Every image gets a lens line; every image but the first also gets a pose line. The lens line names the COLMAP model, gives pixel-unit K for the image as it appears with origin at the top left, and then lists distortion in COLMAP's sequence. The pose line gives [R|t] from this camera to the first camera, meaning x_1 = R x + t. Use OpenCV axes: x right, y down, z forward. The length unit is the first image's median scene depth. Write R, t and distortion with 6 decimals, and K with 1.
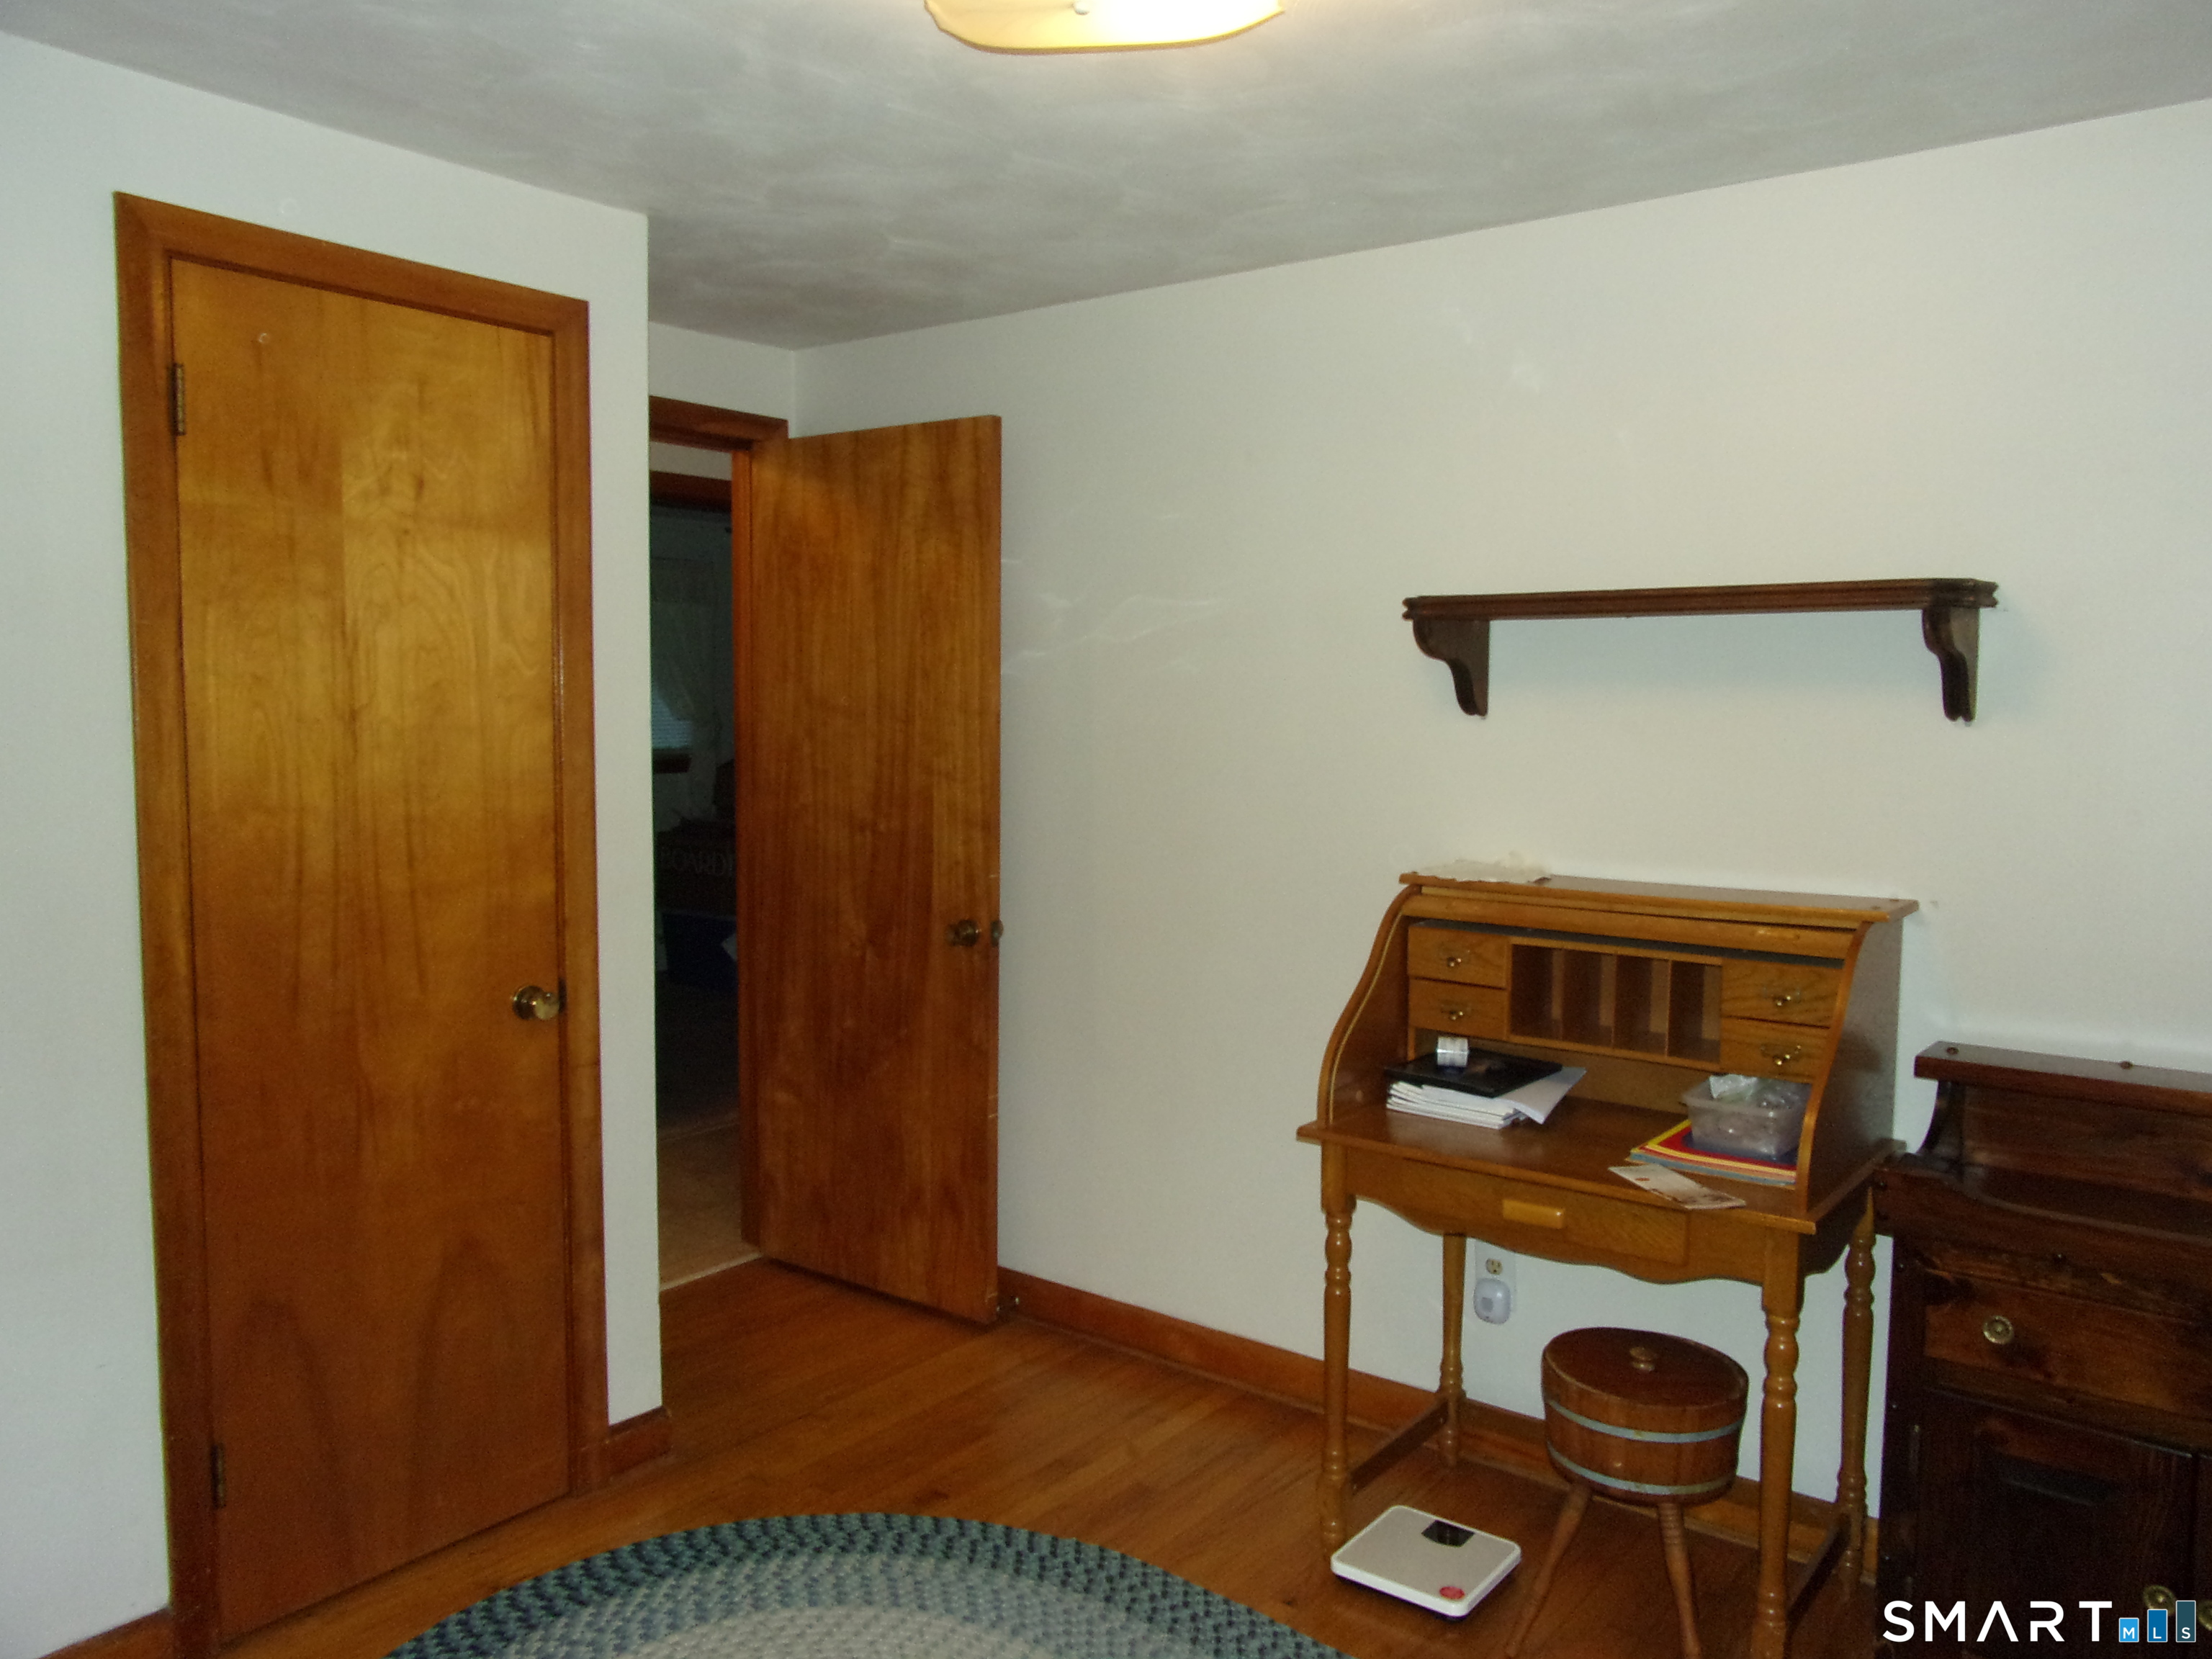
lens RADIAL K [[1641.2, 0, 1117.2], [0, 1641.2, 835.0], [0, 0, 1]] dist [-0.032787, 0.022664]
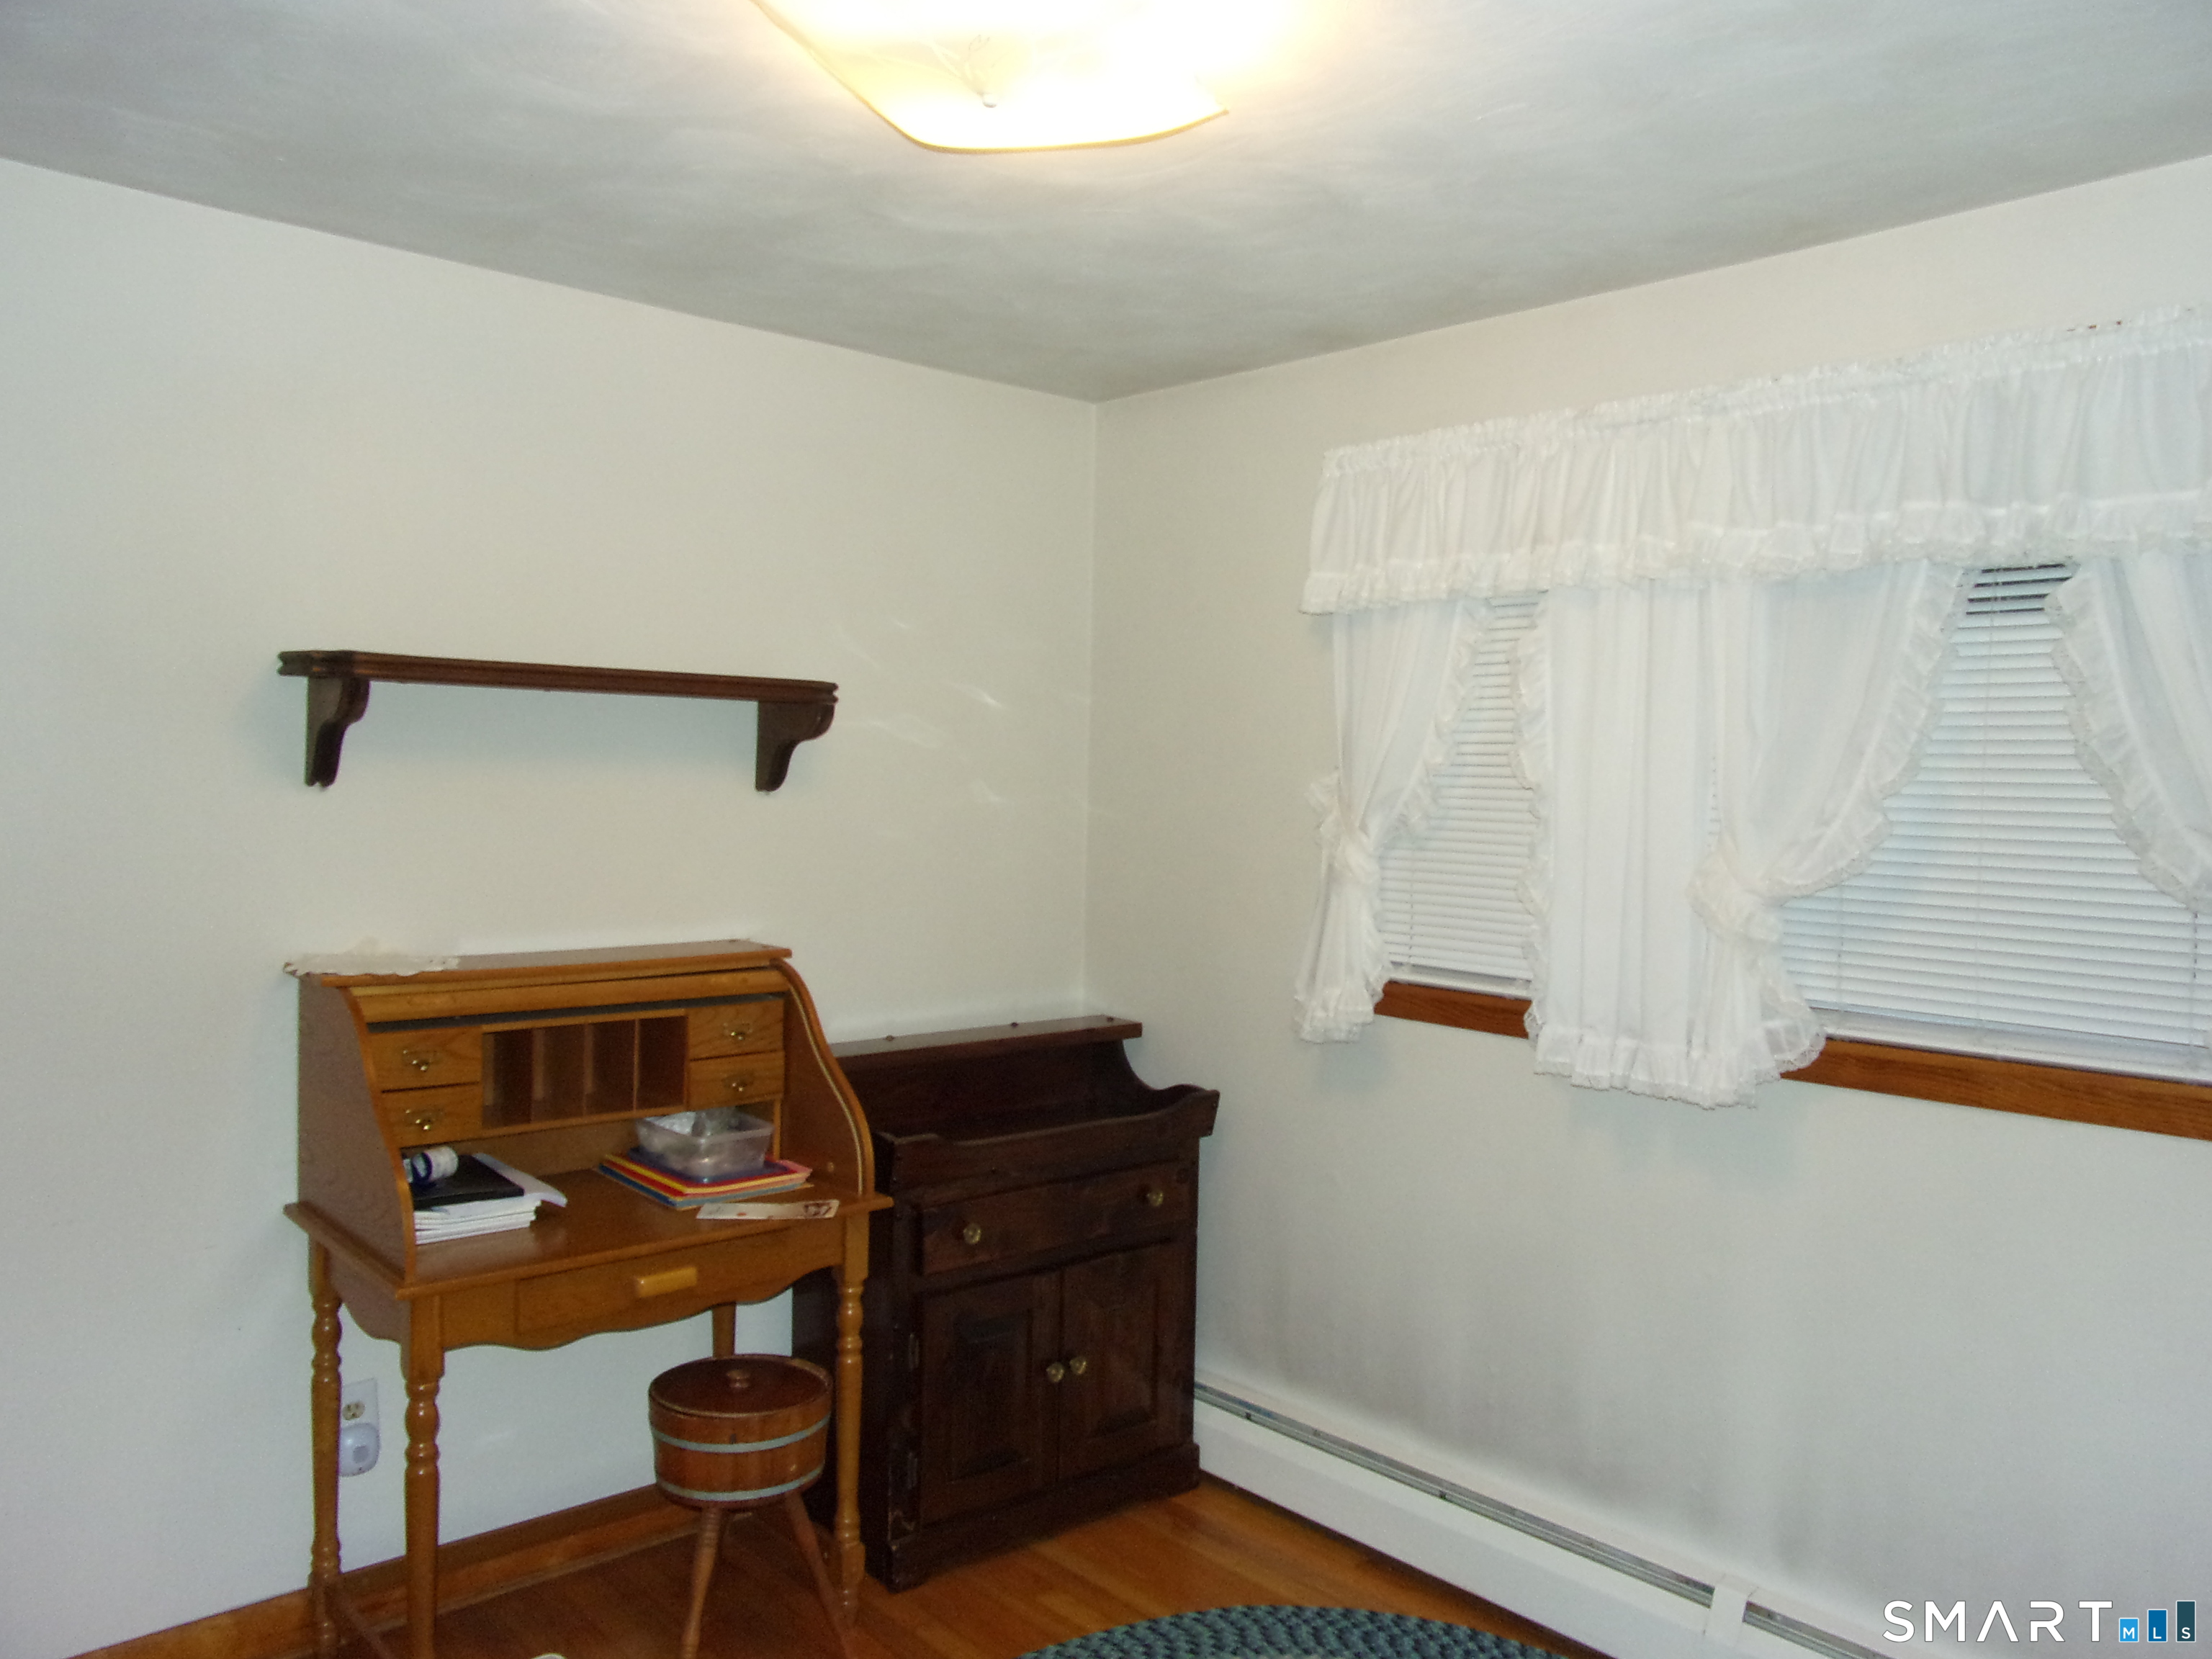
lens RADIAL K [[1641.2, 0, 1112.6], [0, 1641.2, 826.0], [0, 0, 1]] dist [-0.032787, 0.022664]
pose [[0.182690, -0.034593, 0.982562, -0.626357], [0.063417, 0.997714, 0.023335, -0.052294], [-0.981123, 0.058048, 0.184466, 0.480832]]
